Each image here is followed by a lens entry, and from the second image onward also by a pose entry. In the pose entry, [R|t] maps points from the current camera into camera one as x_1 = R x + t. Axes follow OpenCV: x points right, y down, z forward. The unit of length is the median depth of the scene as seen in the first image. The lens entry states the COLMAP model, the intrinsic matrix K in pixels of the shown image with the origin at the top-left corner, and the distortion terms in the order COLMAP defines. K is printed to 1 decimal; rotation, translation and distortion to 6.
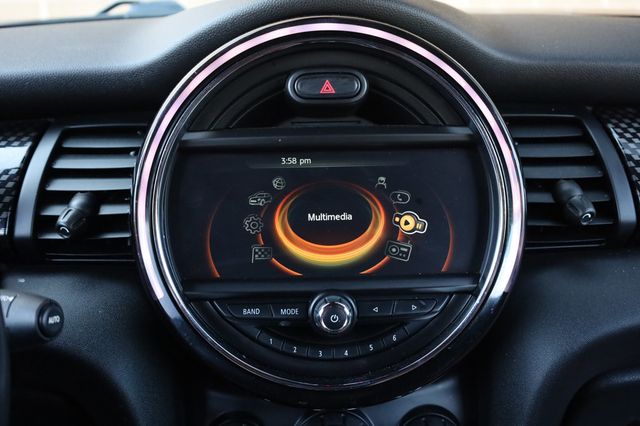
lens RADIAL K [[805.9, 0, 320.0], [0, 805.9, 213.0], [0, 0, 1]] dist [-0.002646, -0.011199]
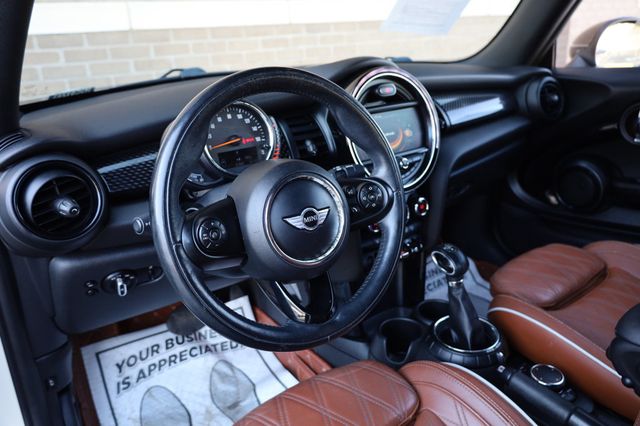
lens RADIAL K [[467.7, 0, 320.0], [0, 467.7, 213.0], [0, 0, 1]] dist [-0.006162, -0.002284]
pose [[0.820732, -0.218747, 0.527778, -1.196568], [0.190420, 0.975712, 0.108285, 0.053177], [-0.538646, 0.011627, 0.842452, -0.338113]]
